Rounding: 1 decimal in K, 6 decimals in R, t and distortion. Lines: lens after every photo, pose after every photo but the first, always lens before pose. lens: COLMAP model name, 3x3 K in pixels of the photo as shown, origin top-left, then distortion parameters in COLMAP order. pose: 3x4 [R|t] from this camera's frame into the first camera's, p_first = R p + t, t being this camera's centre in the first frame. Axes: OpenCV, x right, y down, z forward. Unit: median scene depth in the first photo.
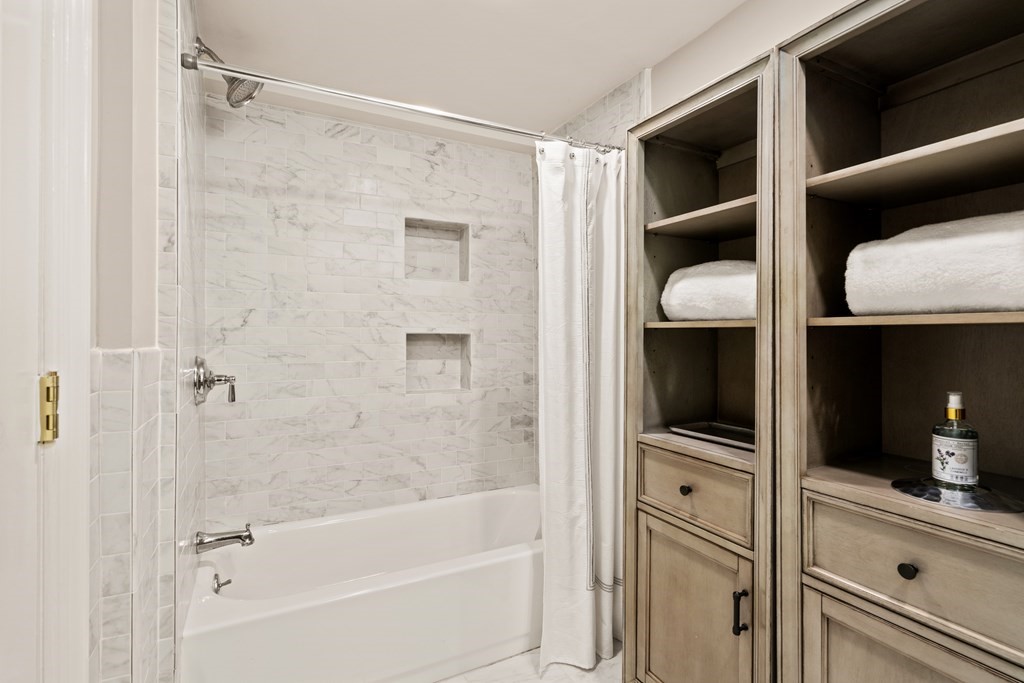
lens RADIAL K [[497.4, 0, 510.0], [0, 497.4, 335.3], [0, 0, 1]] dist [0.005395, 0.000705]
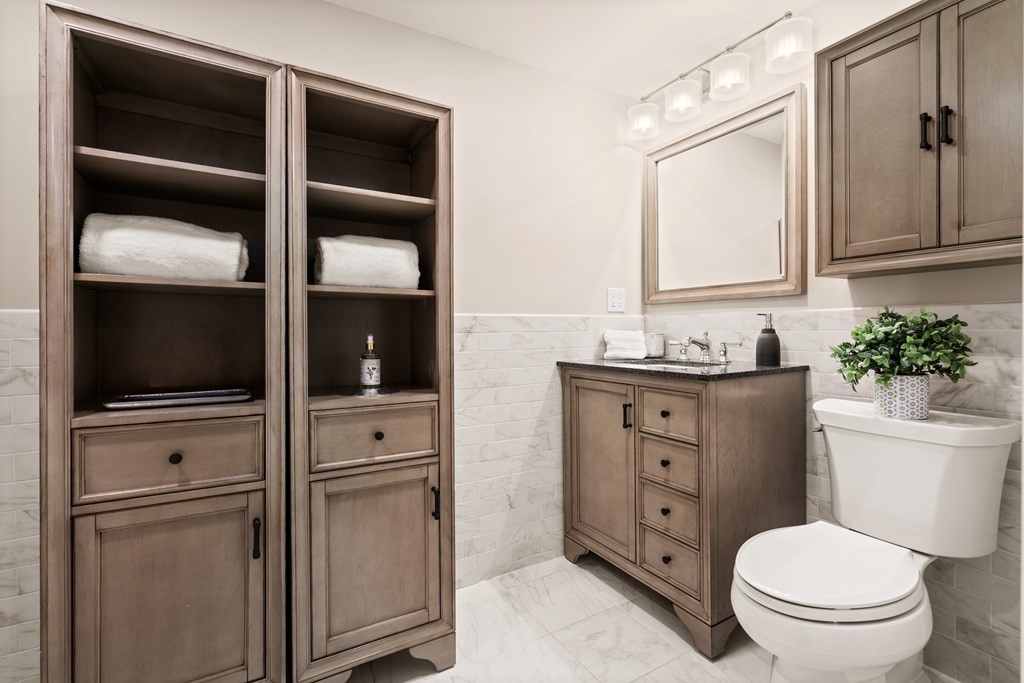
lens RADIAL K [[452.9, 0, 508.3], [0, 452.9, 337.2], [0, 0, 1]] dist [-0.002231, -0.000634]
pose [[-0.048988, -0.006724, 0.998777, -0.600343], [0.004509, 0.999966, 0.006953, 0.094251], [-0.998789, 0.004844, -0.048956, 0.482897]]
